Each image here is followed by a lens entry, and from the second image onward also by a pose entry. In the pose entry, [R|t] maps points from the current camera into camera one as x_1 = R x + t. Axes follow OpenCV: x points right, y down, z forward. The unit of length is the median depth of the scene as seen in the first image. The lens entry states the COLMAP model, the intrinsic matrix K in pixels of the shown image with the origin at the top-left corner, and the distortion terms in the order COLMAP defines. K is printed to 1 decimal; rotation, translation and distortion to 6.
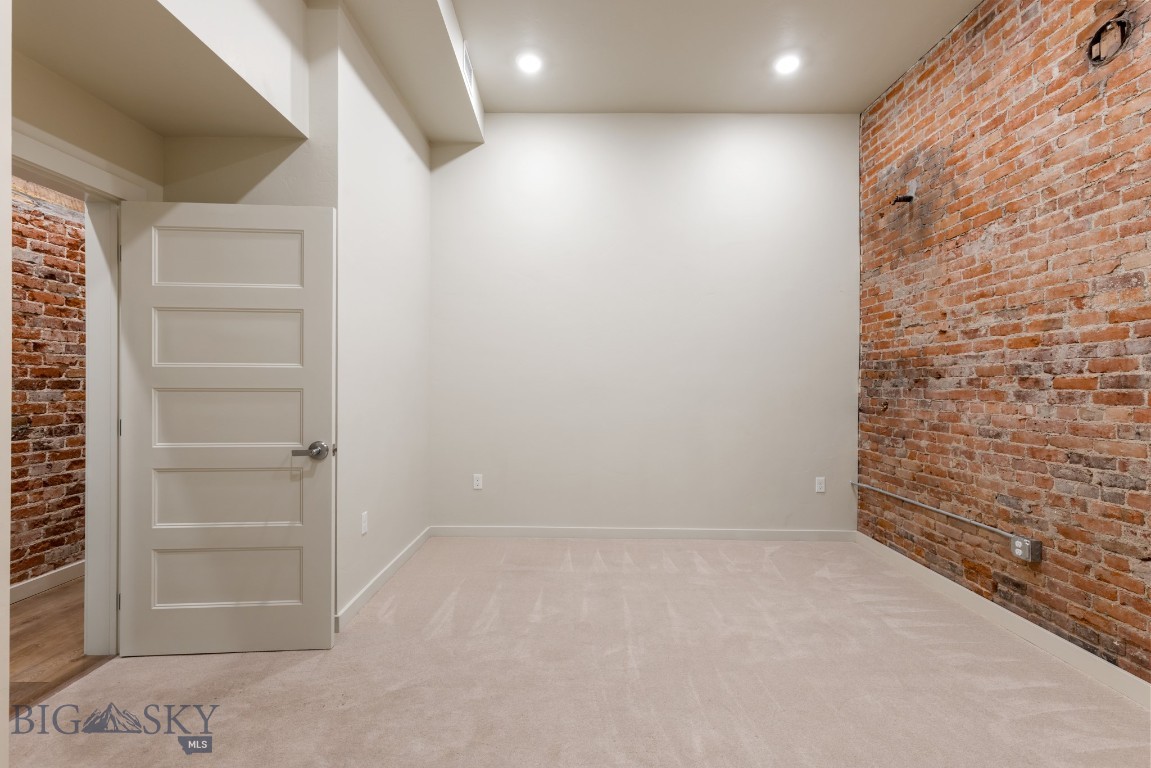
lens RADIAL K [[527.2, 0, 582.5], [0, 527.2, 386.3], [0, 0, 1]] dist [0.000700, -0.000461]
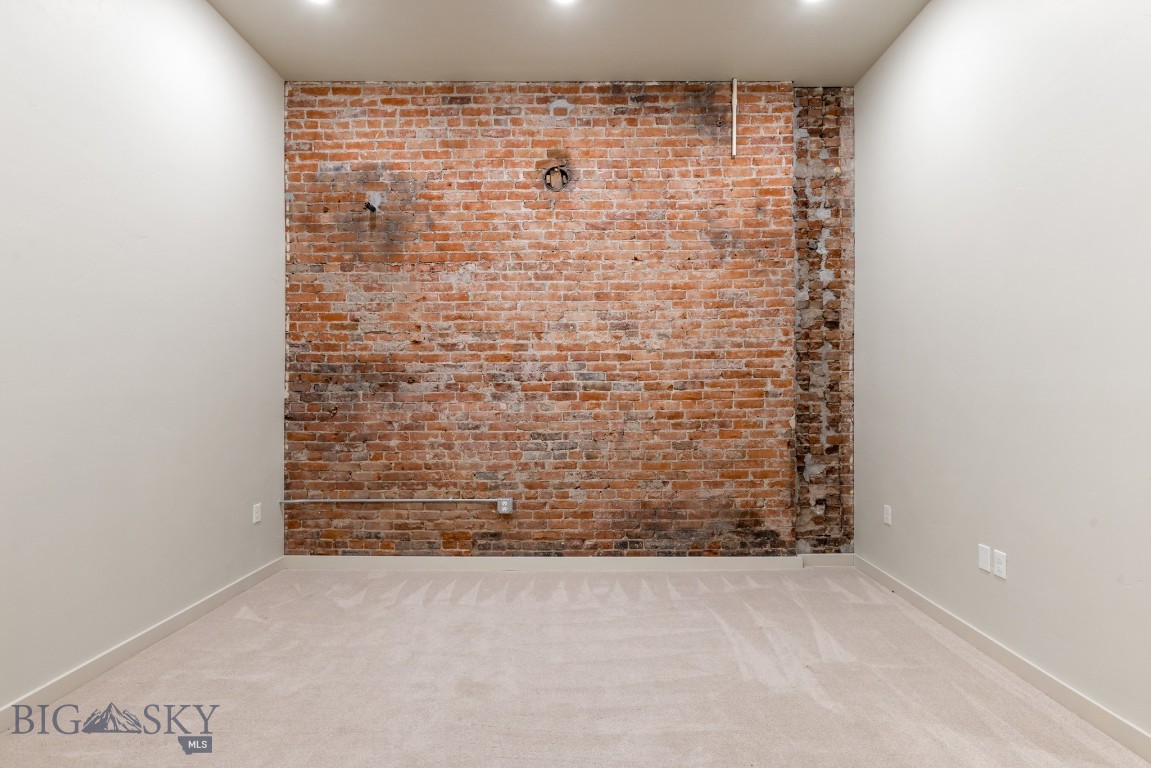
lens RADIAL K [[527.2, 0, 582.5], [0, 527.2, 386.3], [0, 0, 1]] dist [0.000700, -0.000461]
pose [[0.010769, -0.011290, 0.999878, -0.493797], [0.004578, 0.999926, 0.011241, -0.021180], [-0.999932, 0.004456, 0.010820, 0.693754]]
